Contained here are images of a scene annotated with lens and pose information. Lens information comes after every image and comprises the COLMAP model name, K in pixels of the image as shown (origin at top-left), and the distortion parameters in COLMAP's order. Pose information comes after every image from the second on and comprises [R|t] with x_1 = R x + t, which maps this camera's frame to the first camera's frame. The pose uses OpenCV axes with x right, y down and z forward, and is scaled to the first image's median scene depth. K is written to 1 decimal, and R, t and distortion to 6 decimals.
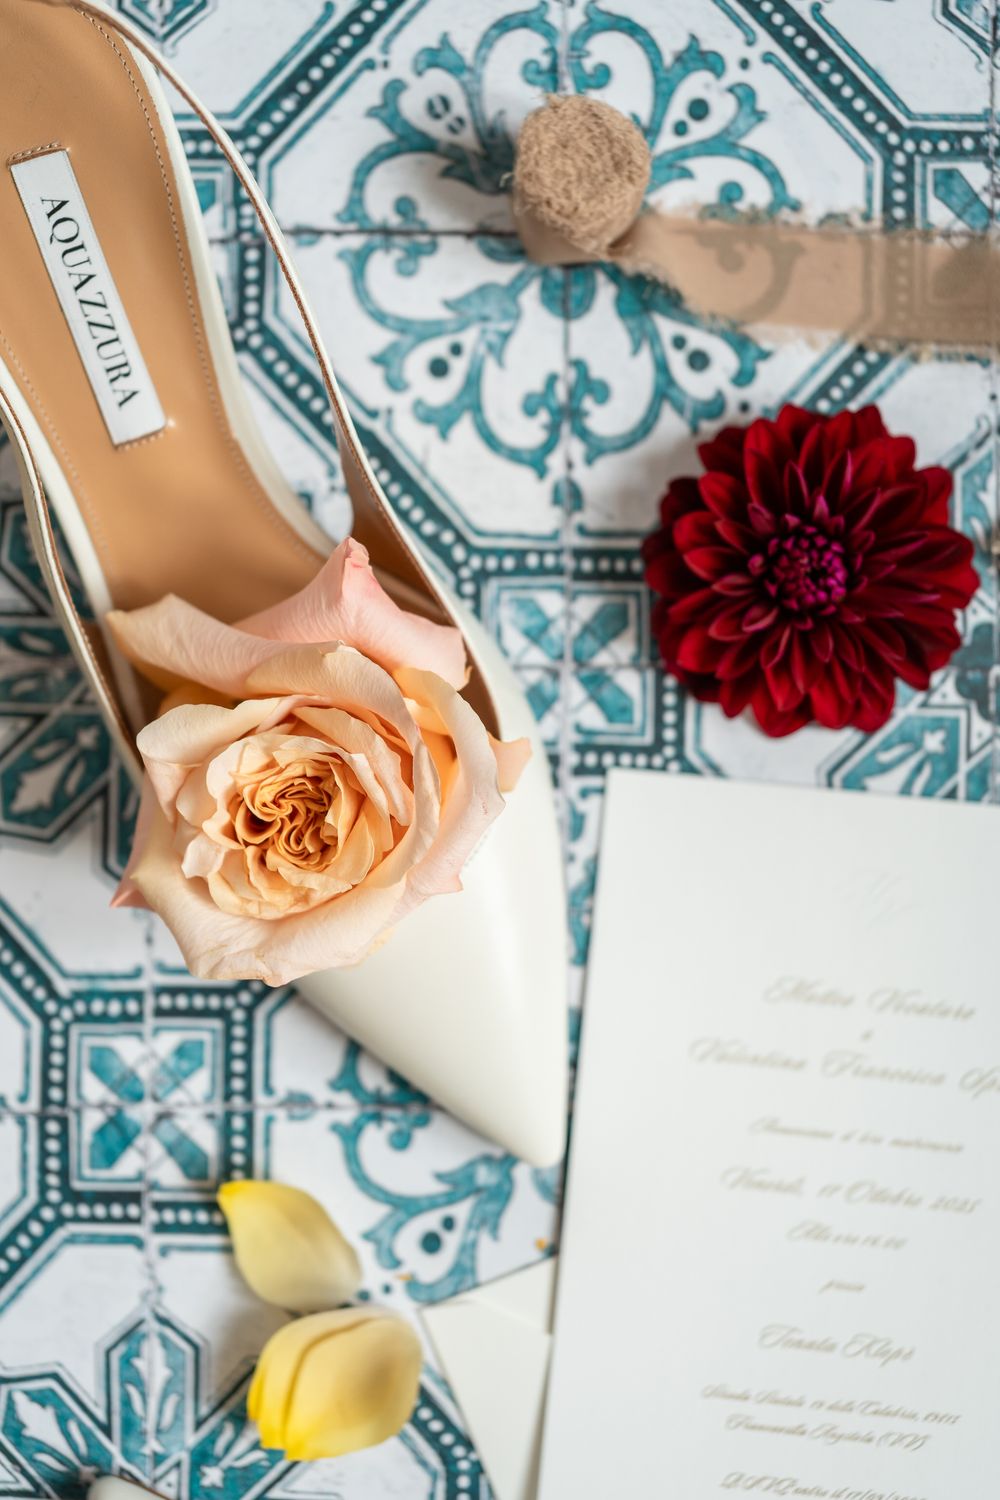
lens RADIAL K [[2410.4, 0, 500.0], [0, 2410.4, 750.0], [0, 0, 1]] dist [0.009587, -0.128844]
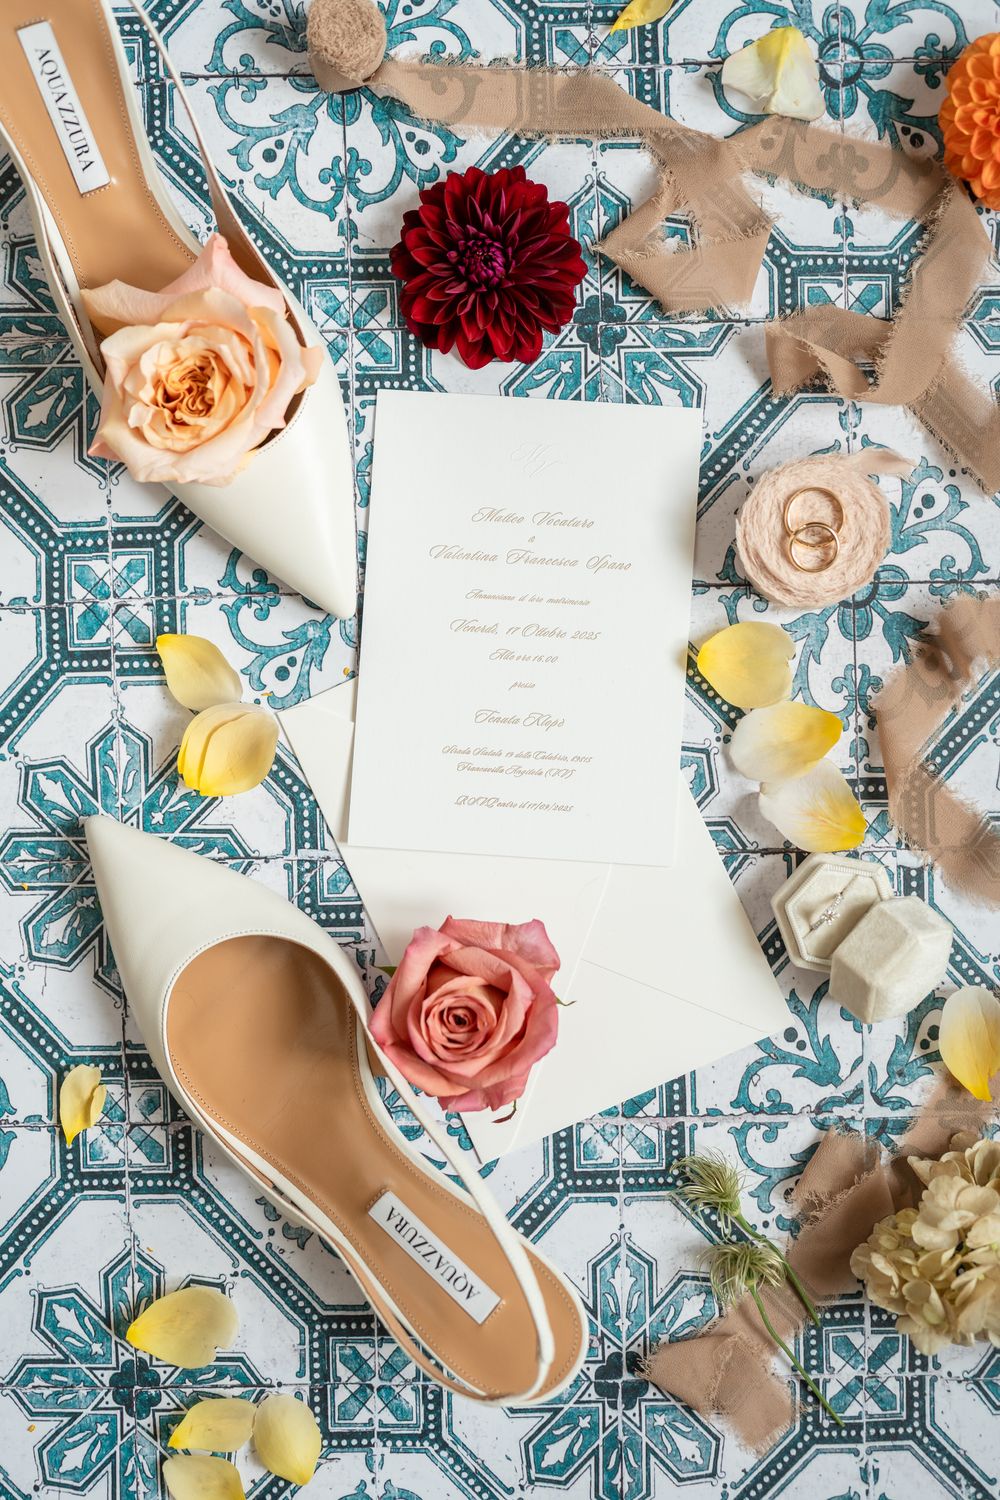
lens RADIAL K [[2233.7, 0, 500.0], [0, 2233.7, 750.0], [0, 0, 1]] dist [-0.006259, -0.058783]
pose [[0.998636, -0.031931, 0.041311, 0.058370], [0.030956, 0.999232, 0.024035, 0.226921], [-0.042047, -0.022724, 0.998857, -0.583635]]
